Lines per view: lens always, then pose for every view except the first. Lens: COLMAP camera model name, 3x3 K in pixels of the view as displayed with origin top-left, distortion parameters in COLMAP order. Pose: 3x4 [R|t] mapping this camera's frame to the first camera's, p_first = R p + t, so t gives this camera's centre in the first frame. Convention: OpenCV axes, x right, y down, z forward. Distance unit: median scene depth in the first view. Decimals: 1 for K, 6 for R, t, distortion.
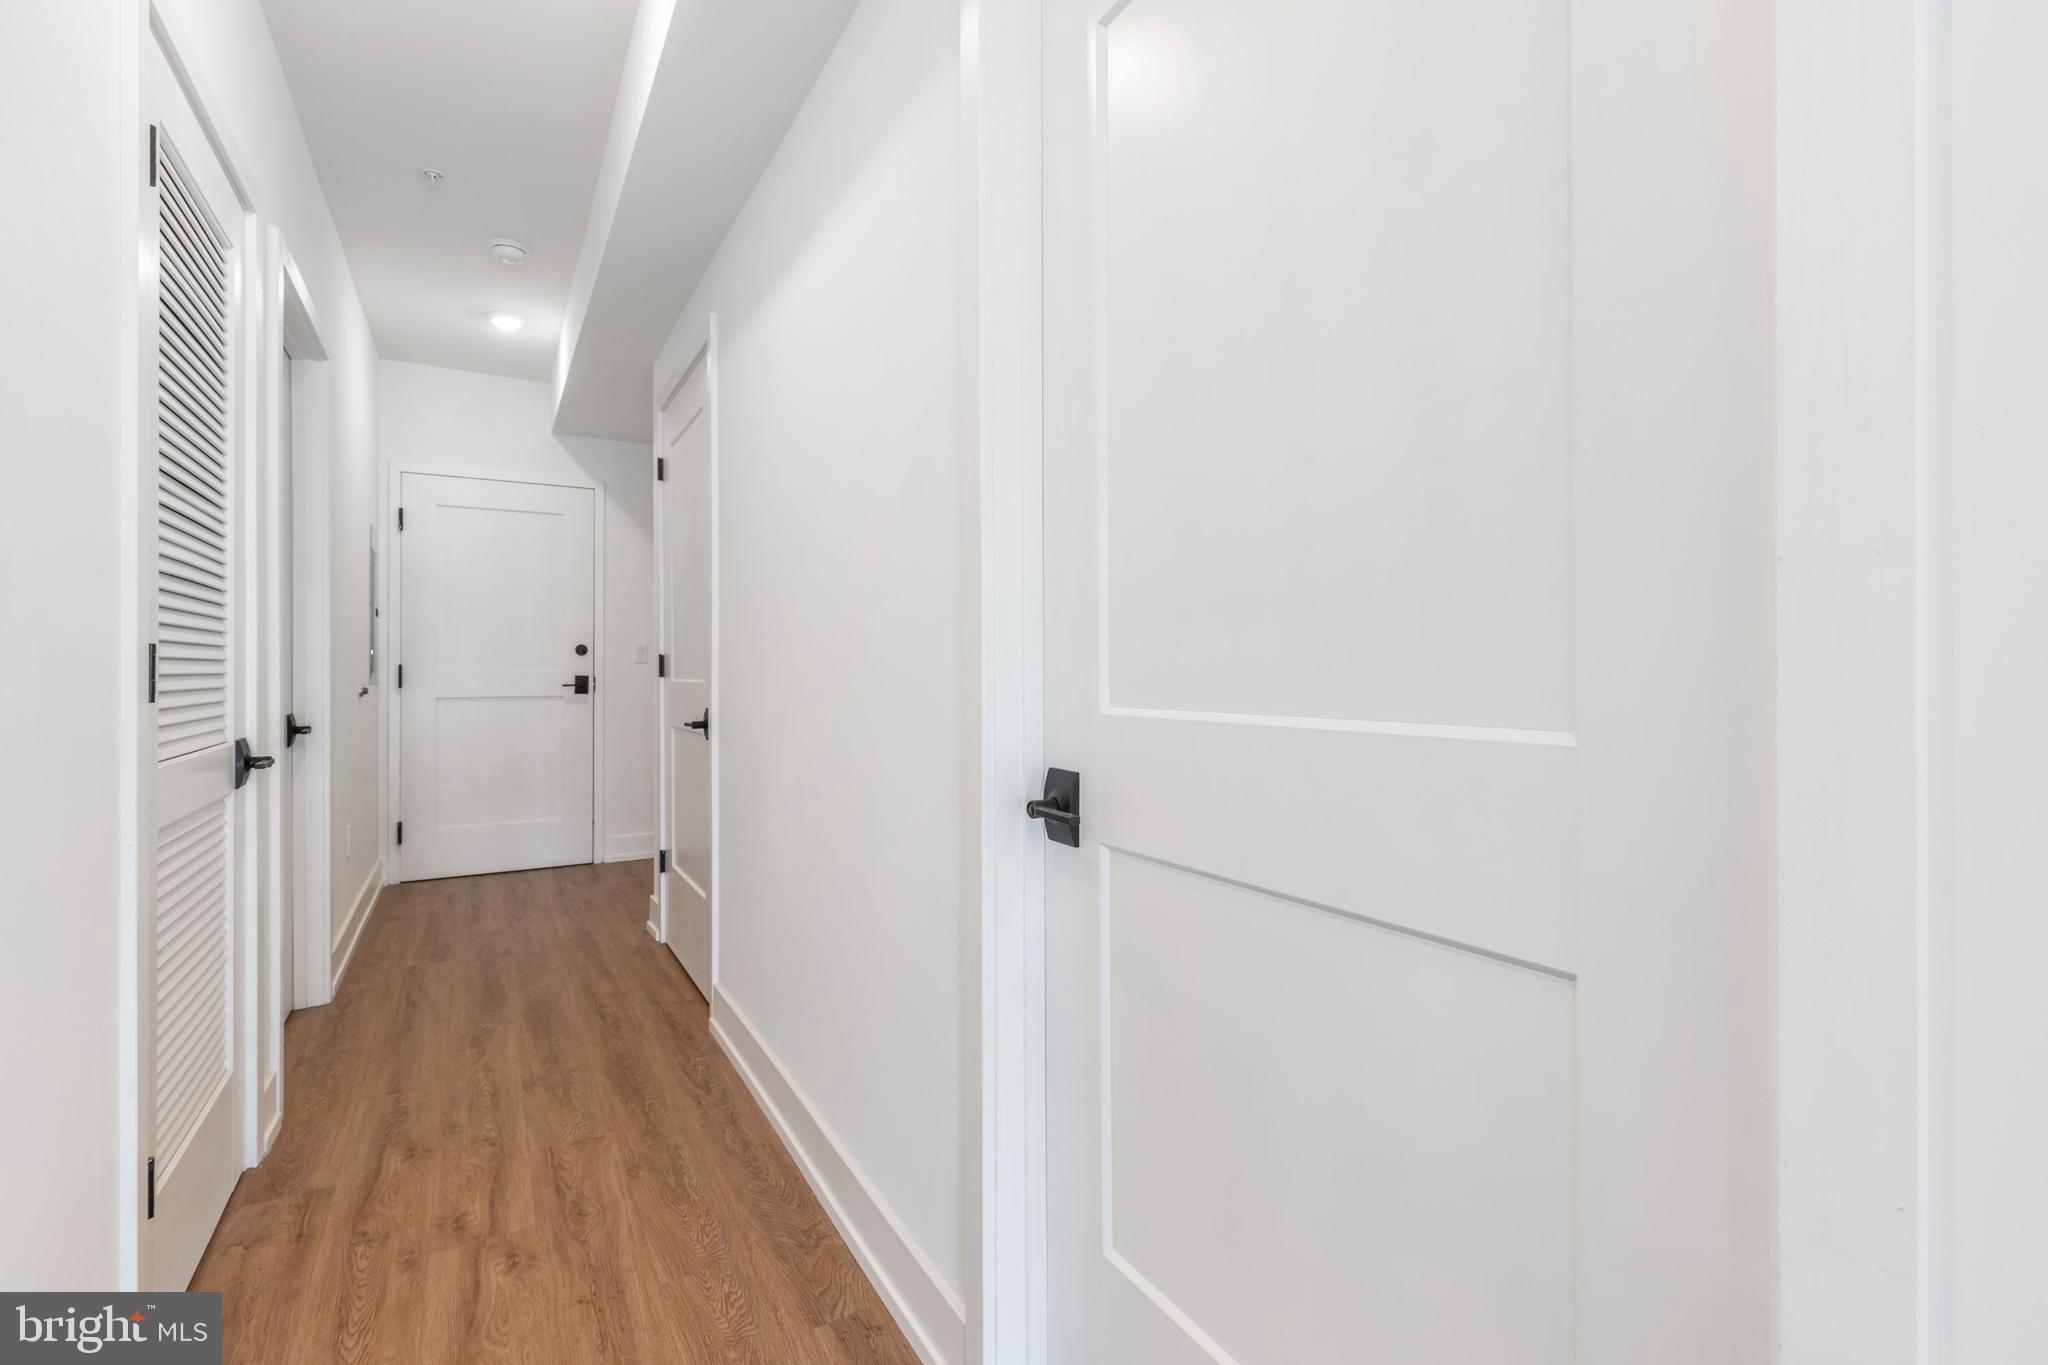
lens RADIAL K [[918.1, 0, 1021.8], [0, 918.1, 667.4], [0, 0, 1]] dist [0.003684, -0.000040]
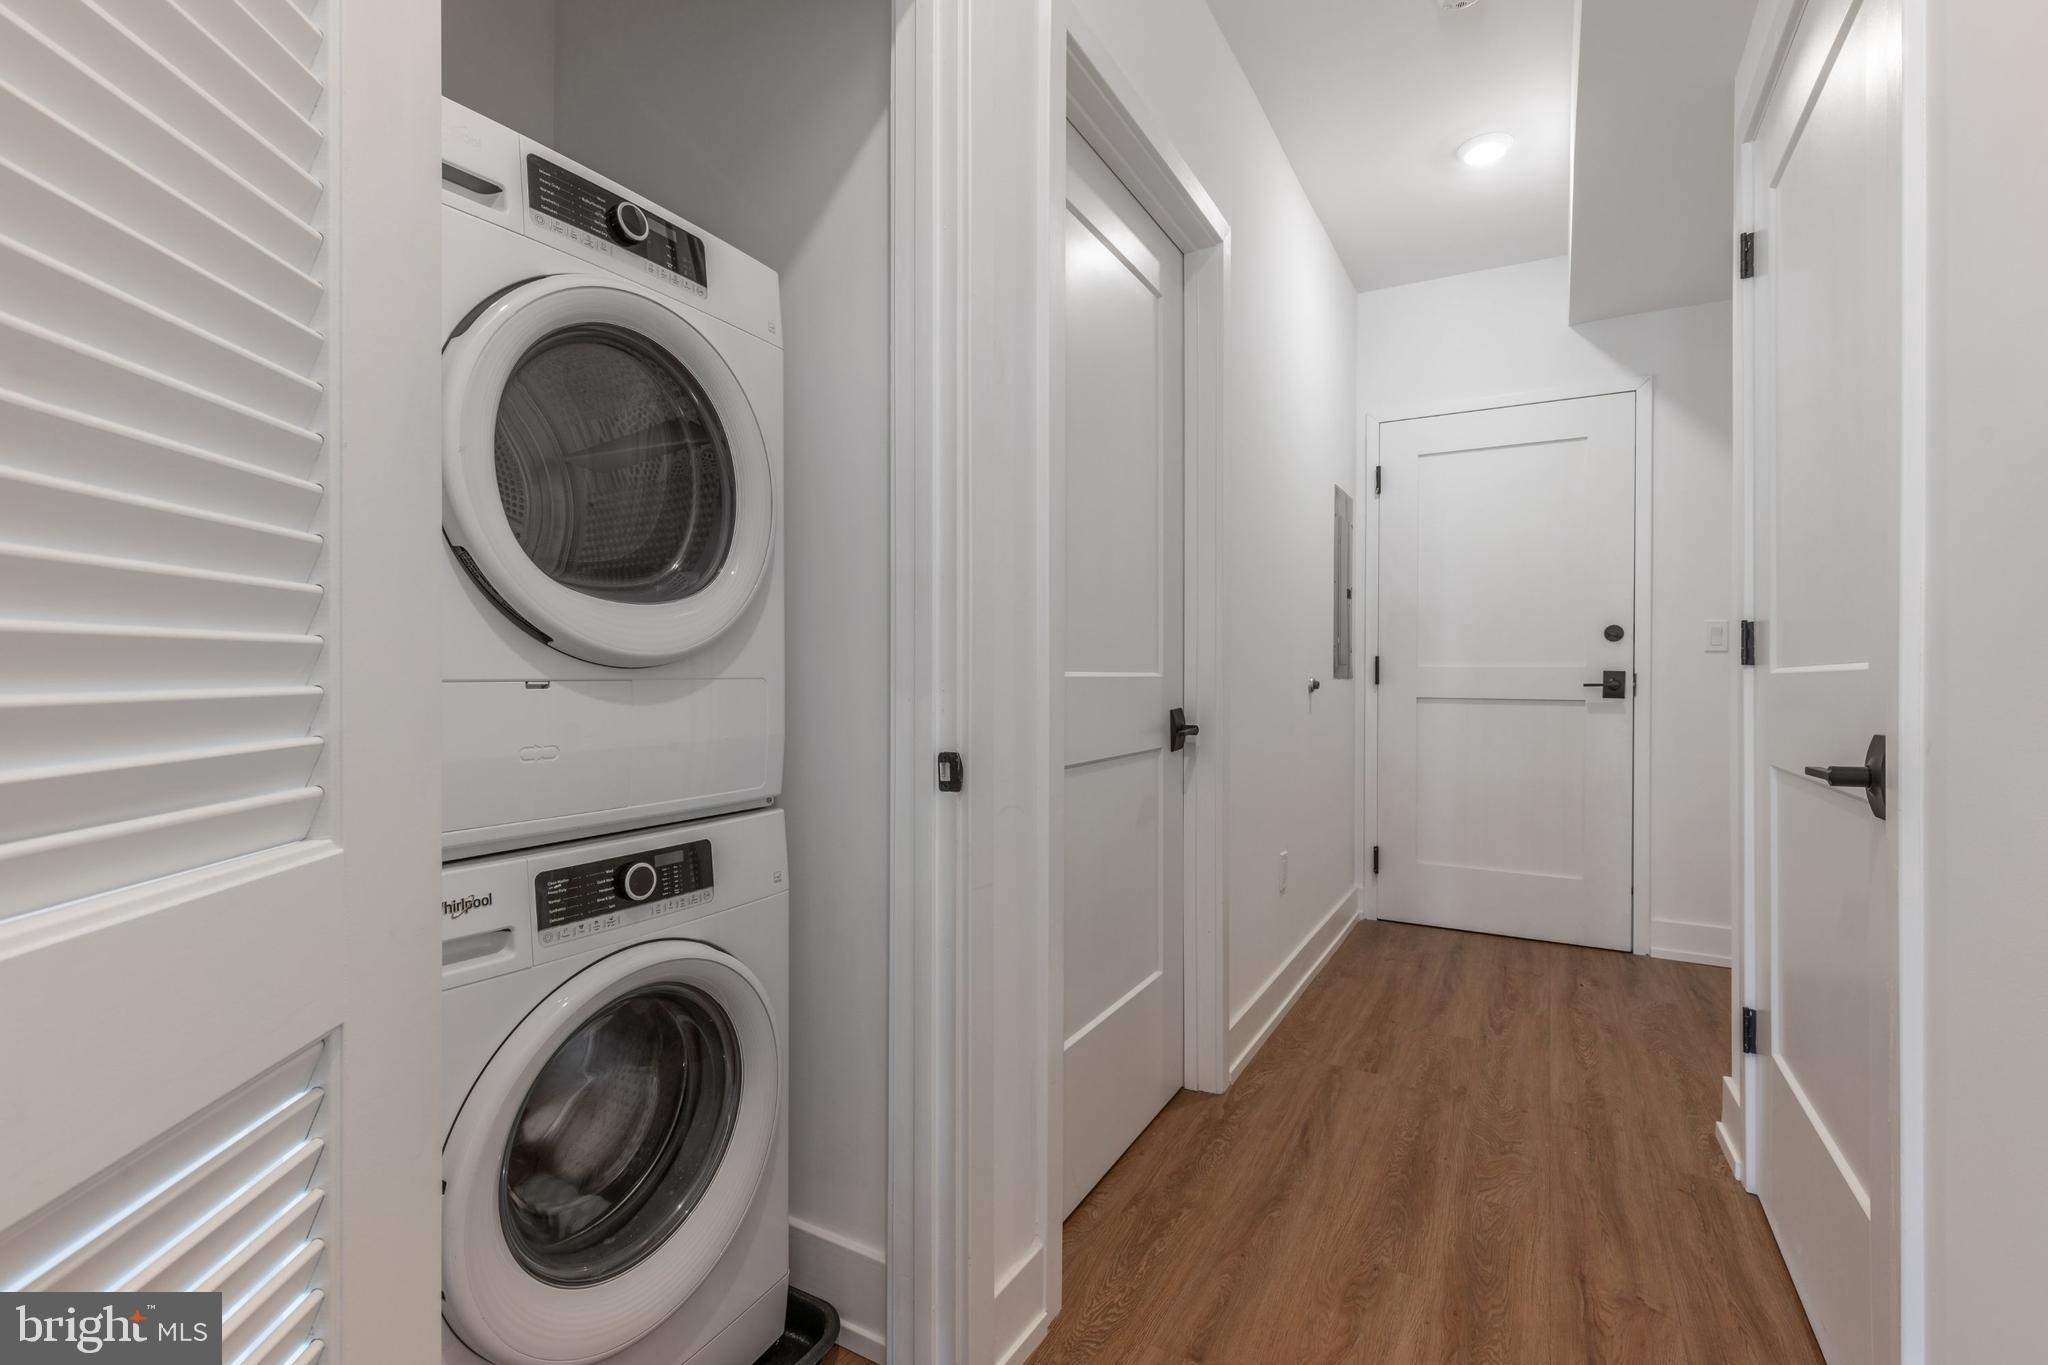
lens RADIAL K [[918.1, 0, 1021.8], [0, 918.1, 667.4], [0, 0, 1]] dist [0.003684, -0.000040]
pose [[0.494775, 0.000291, -0.869021, -0.145144], [-0.006536, 0.999973, -0.003386, 0.015174], [0.868996, 0.007355, 0.494764, 0.390005]]
